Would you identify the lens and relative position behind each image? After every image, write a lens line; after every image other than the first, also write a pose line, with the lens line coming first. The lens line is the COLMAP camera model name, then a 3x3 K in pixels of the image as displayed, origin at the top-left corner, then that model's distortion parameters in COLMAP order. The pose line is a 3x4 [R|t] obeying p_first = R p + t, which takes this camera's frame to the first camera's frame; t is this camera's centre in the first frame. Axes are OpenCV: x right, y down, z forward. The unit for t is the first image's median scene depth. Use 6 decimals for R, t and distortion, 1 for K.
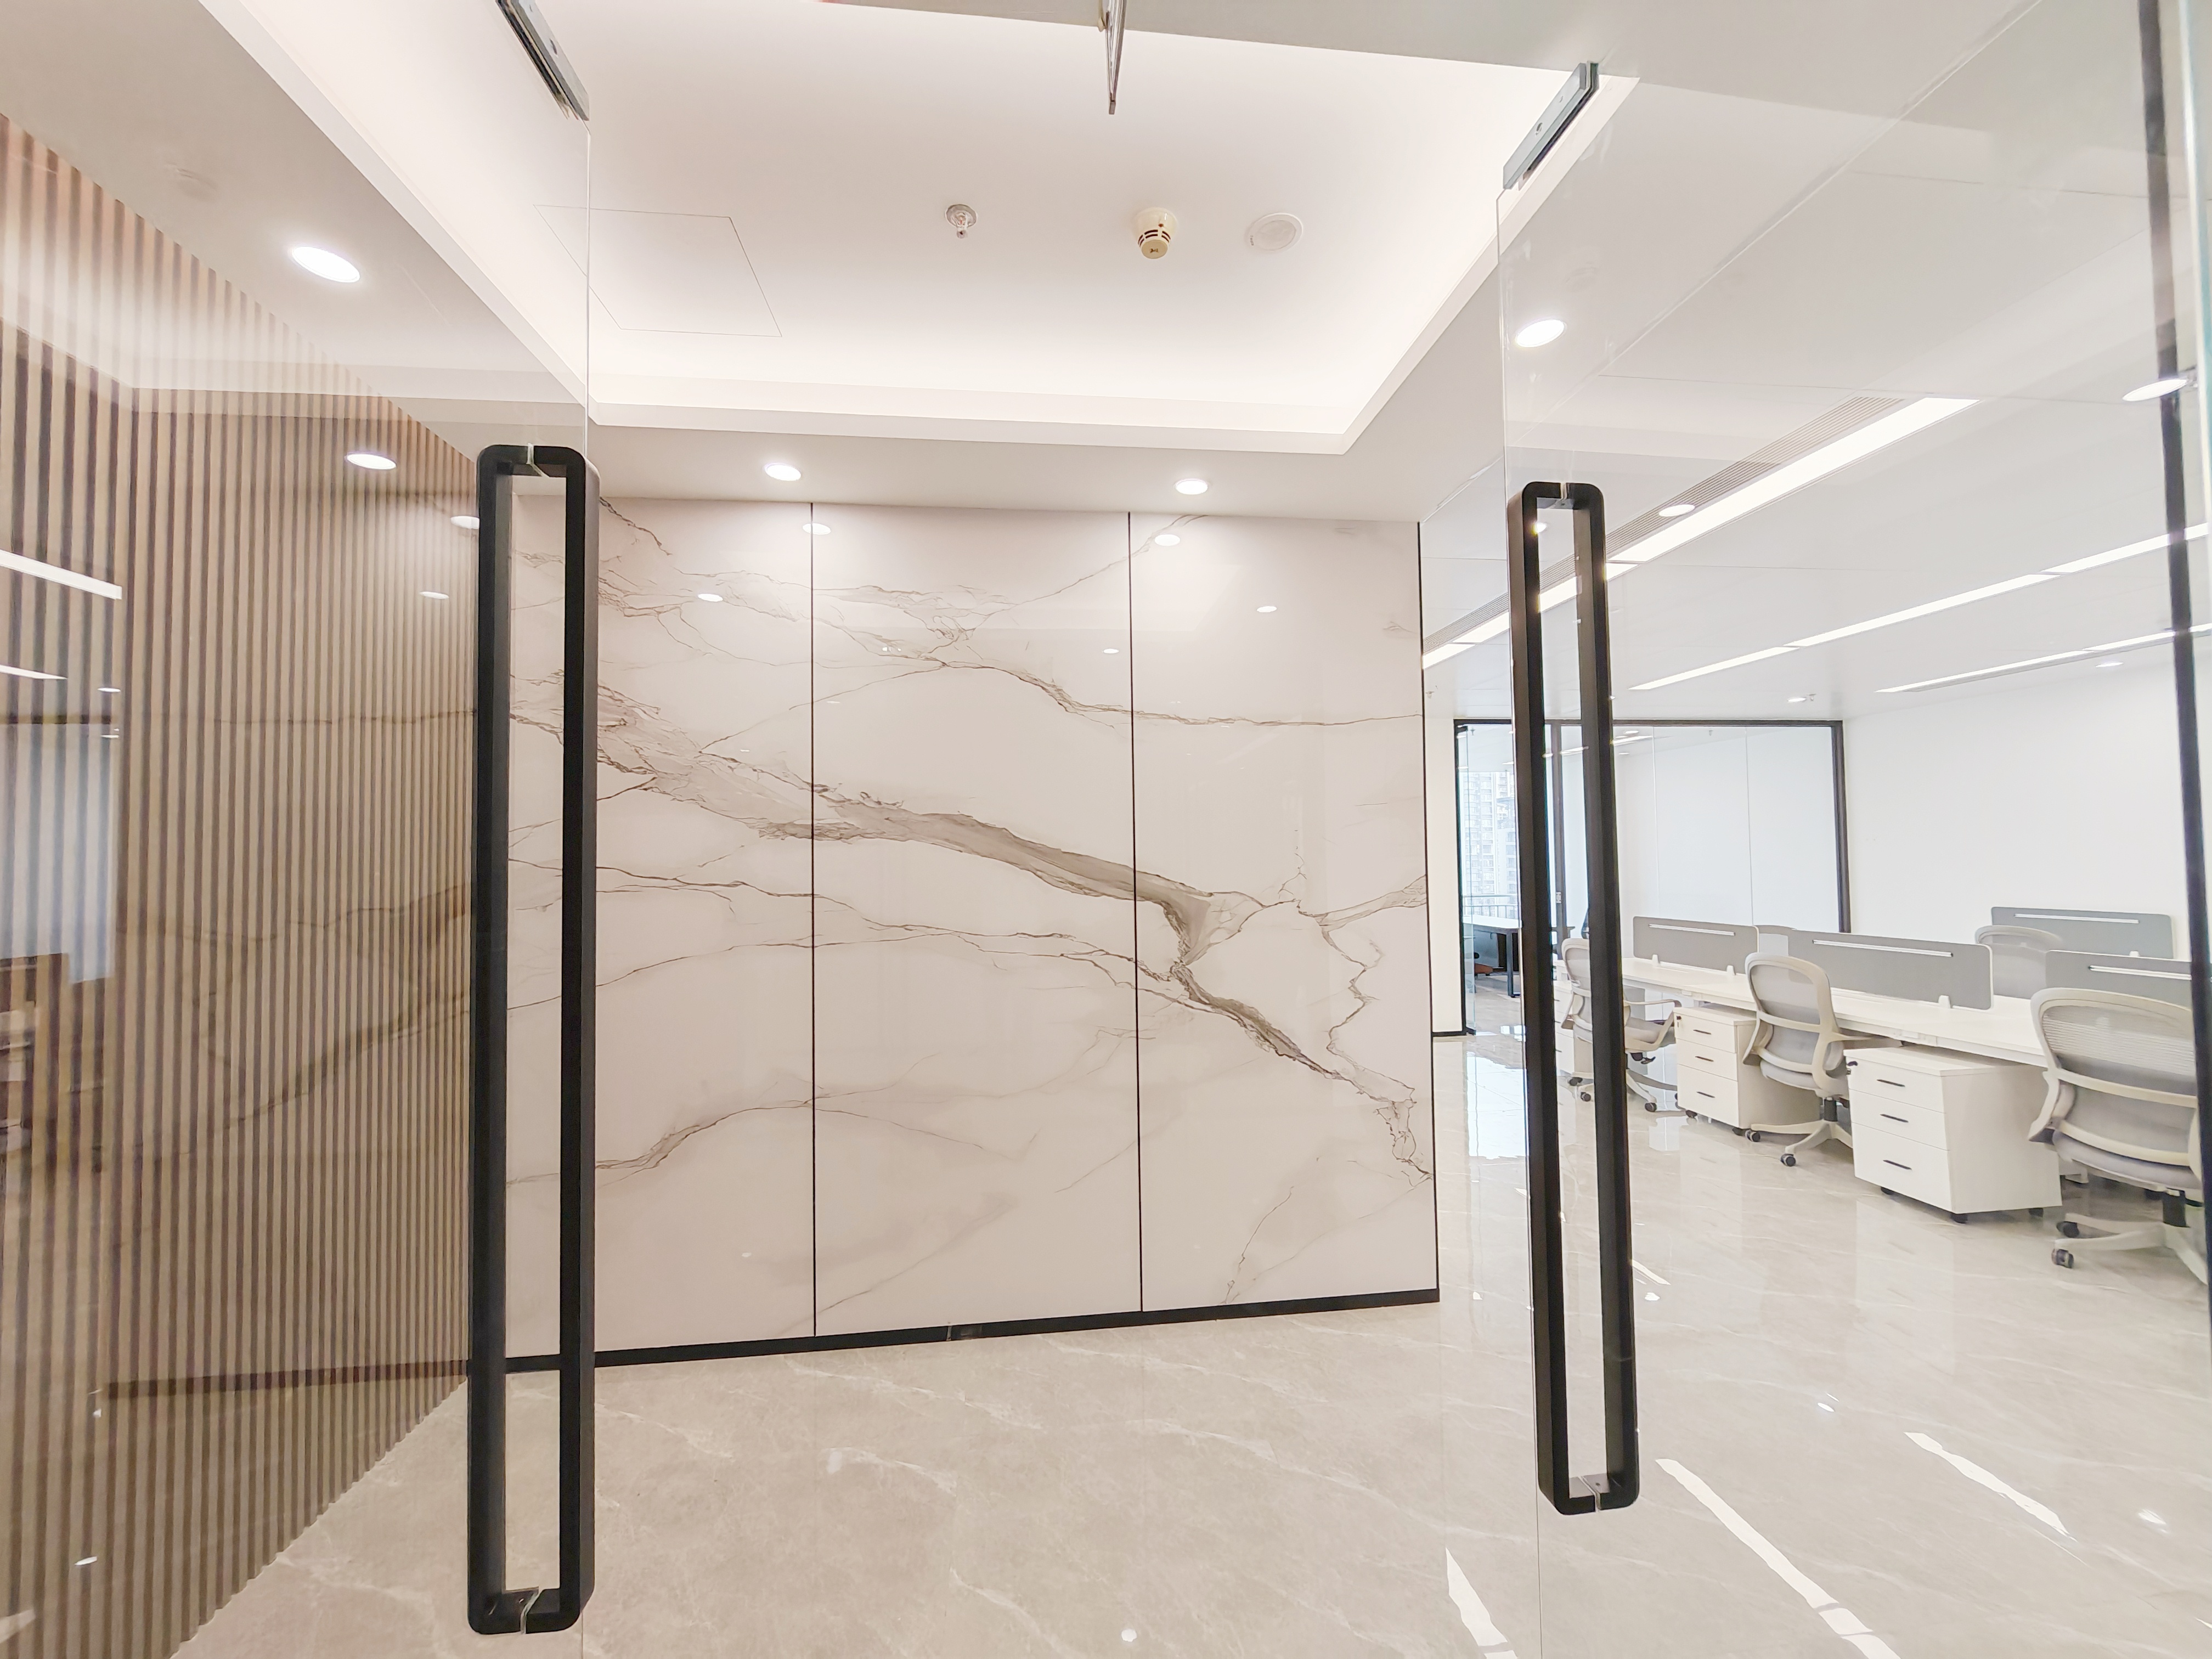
lens RADIAL K [[820.5, 0, 1116.4], [0, 820.5, 844.9], [0, 0, 1]] dist [-0.000218, 0.000202]
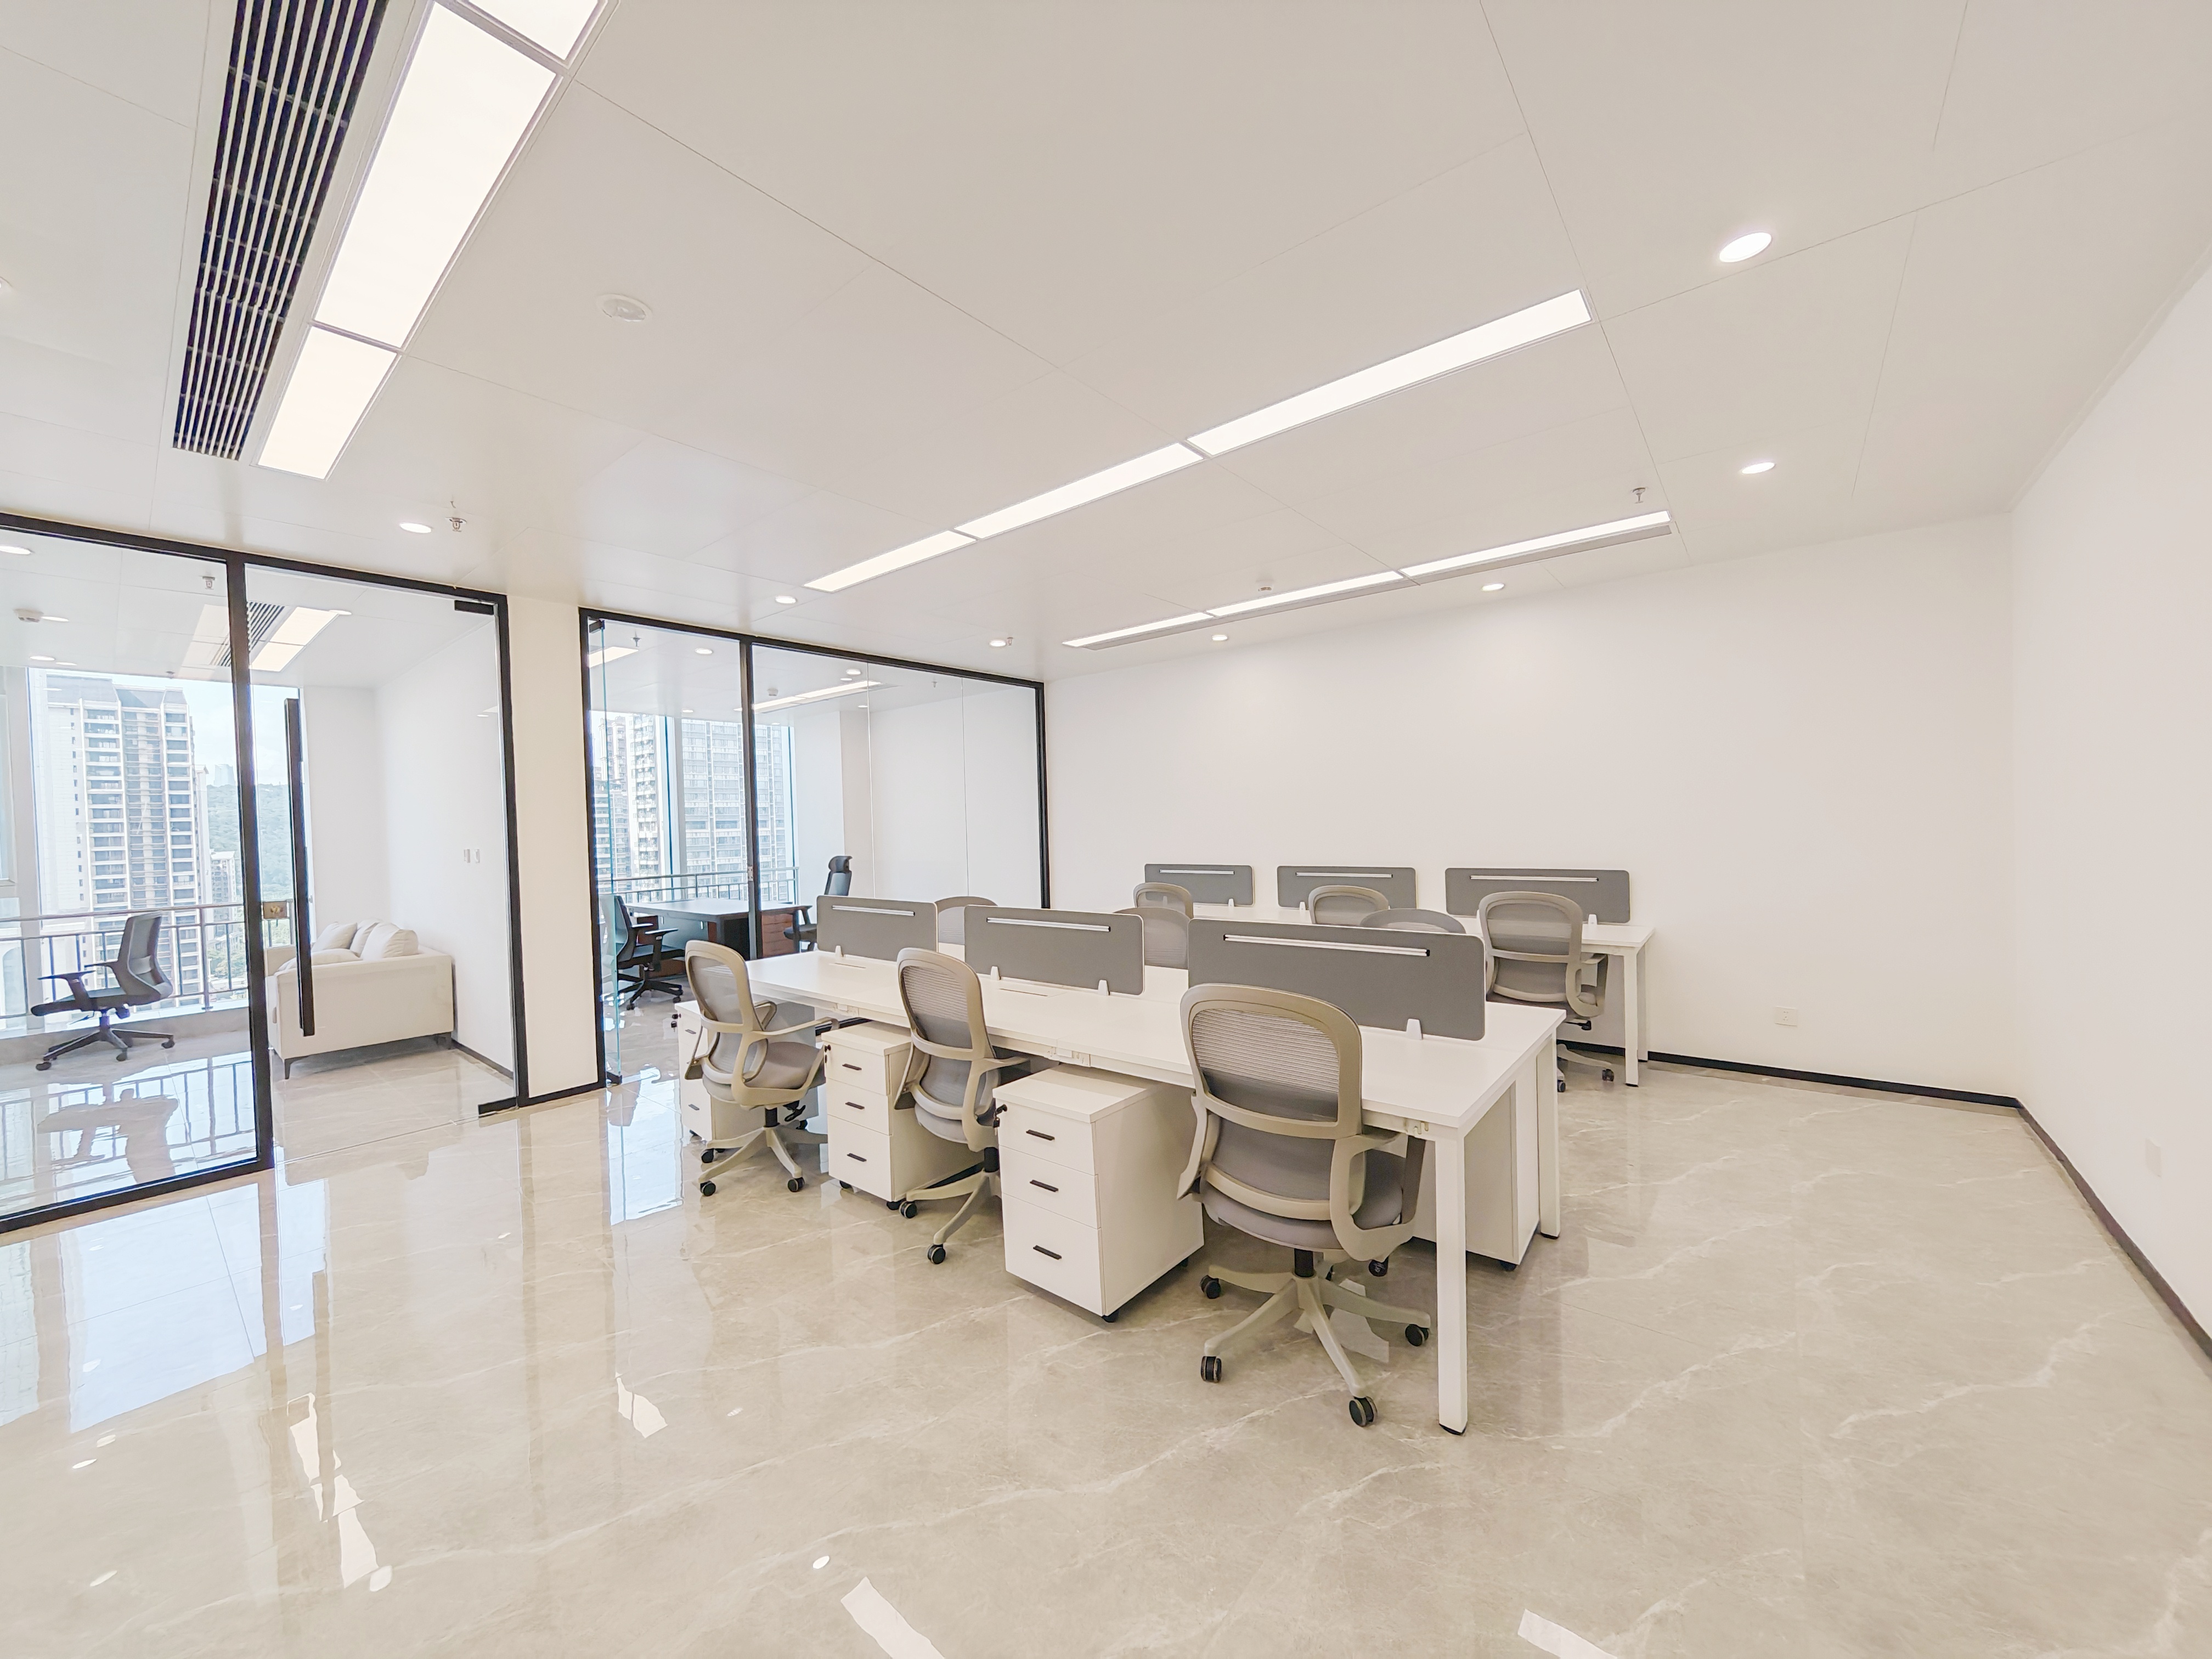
lens RADIAL K [[803.5, 0, 1100.0], [0, 803.5, 838.5], [0, 0, 1]] dist [-0.000556, -0.000030]
pose [[0.726119, -0.019037, 0.687306, 0.468977], [0.002494, 0.999683, 0.025055, 0.026059], [-0.687565, -0.016479, 0.725936, 0.433798]]
